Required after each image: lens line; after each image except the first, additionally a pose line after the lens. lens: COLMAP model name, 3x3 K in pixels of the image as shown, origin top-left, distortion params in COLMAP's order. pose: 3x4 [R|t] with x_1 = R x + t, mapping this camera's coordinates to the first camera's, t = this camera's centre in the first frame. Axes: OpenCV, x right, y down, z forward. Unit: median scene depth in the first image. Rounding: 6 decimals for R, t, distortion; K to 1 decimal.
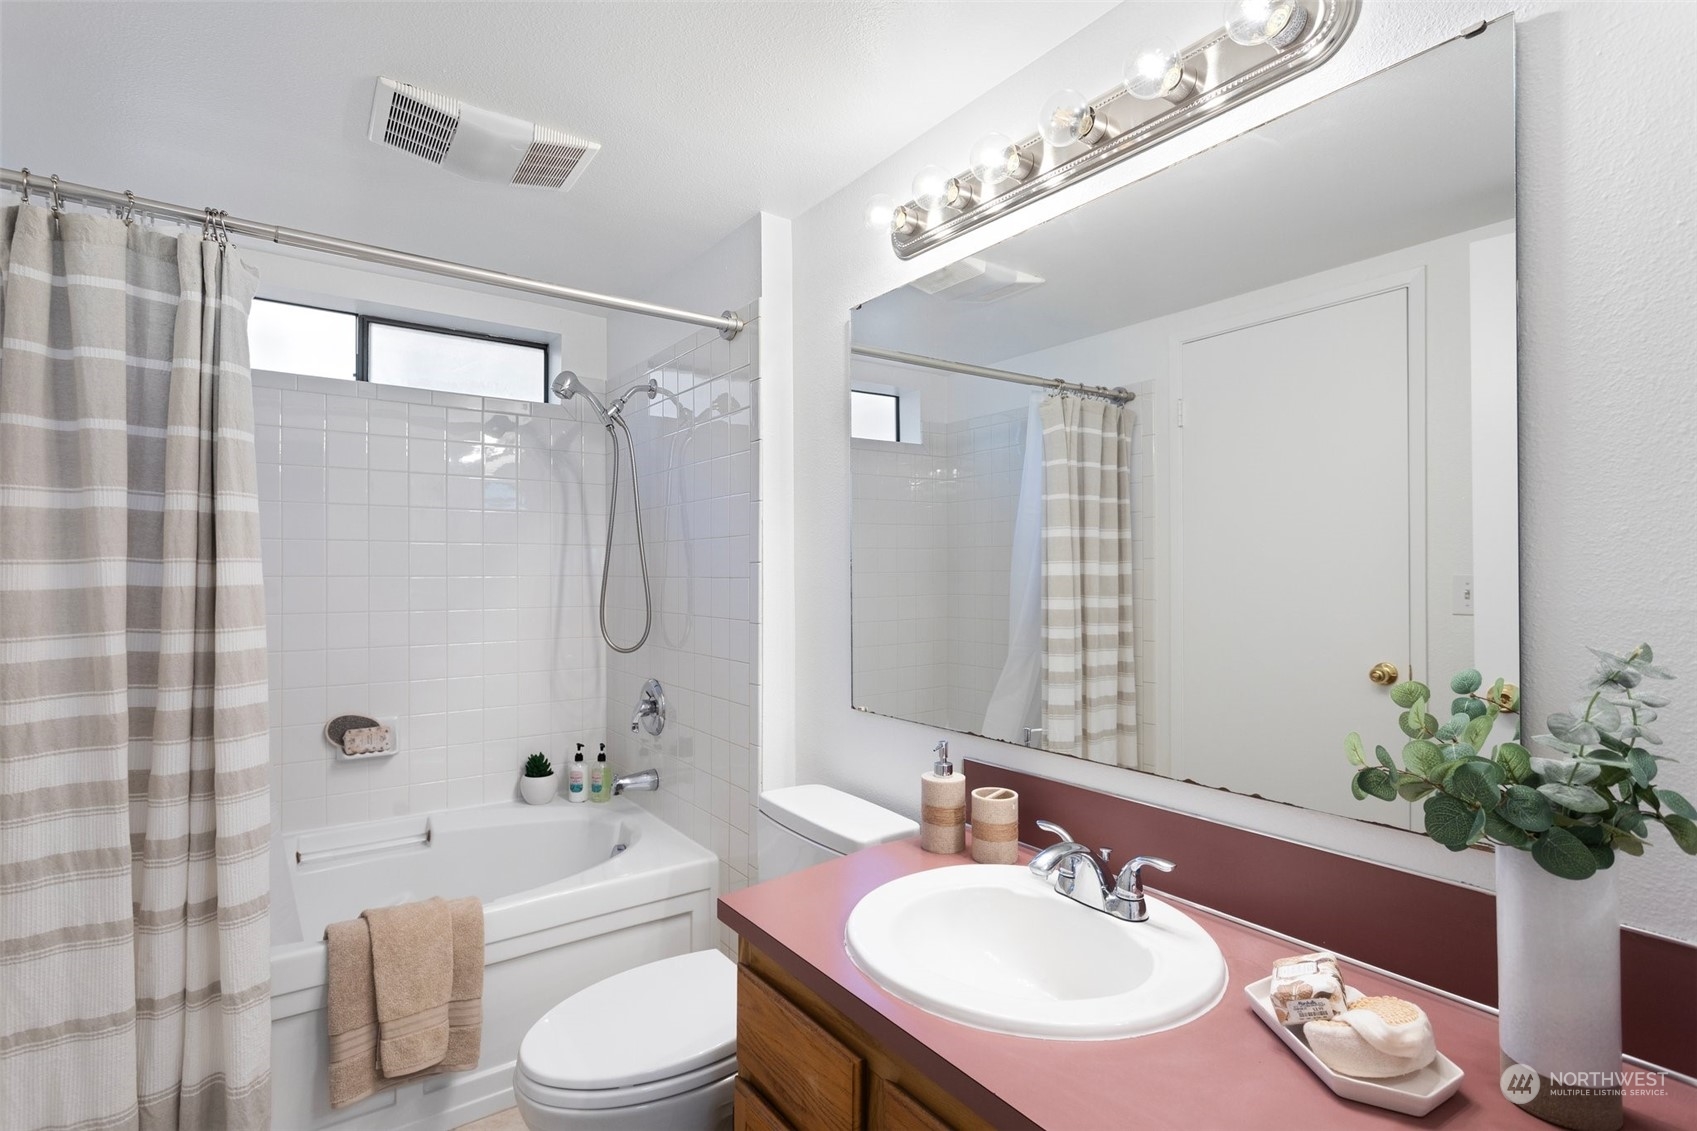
lens RADIAL K [[813.7, 0, 848.5], [0, 813.7, 565.5], [0, 0, 1]] dist [0.000710, 0.001027]
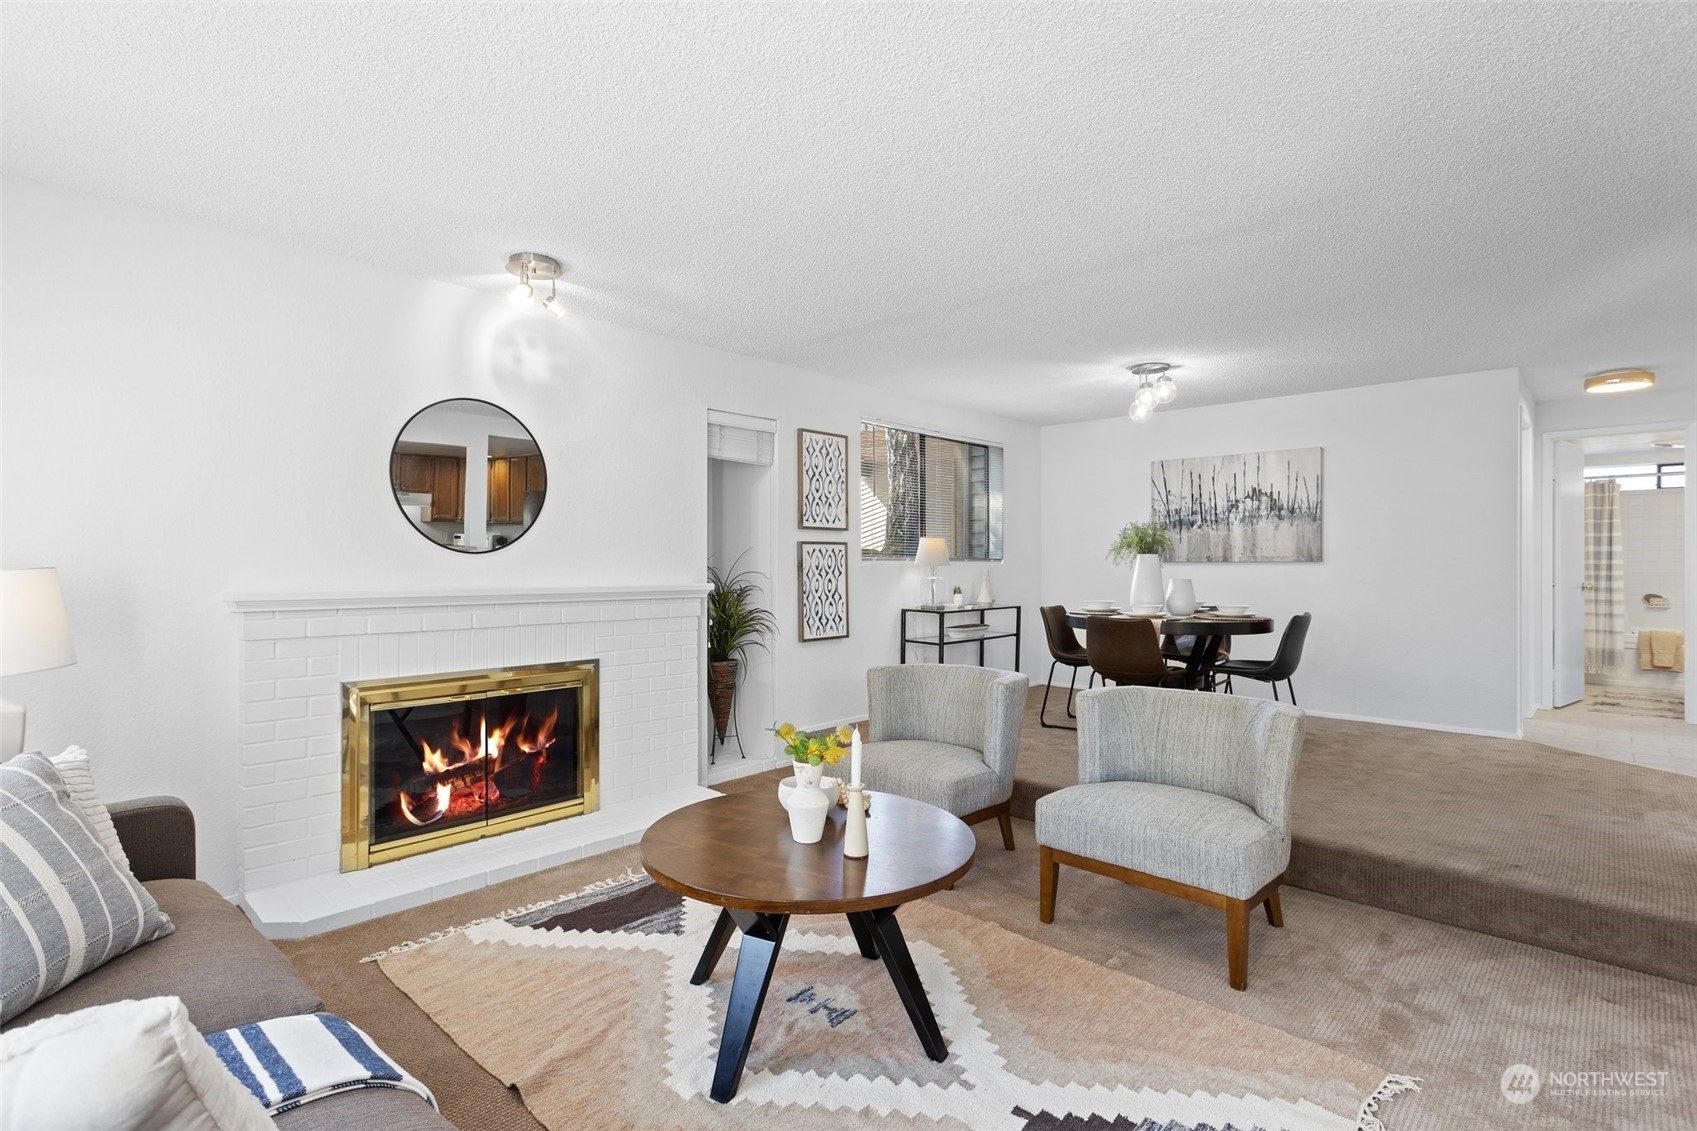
lens RADIAL K [[813.7, 0, 848.5], [0, 813.7, 565.5], [0, 0, 1]] dist [0.000710, 0.001027]
pose [[0.190199, 0.004672, -0.981734, 3.291448], [0.003438, 0.999979, 0.005425, 0.071979], [0.981740, -0.004407, 0.190179, -4.620311]]
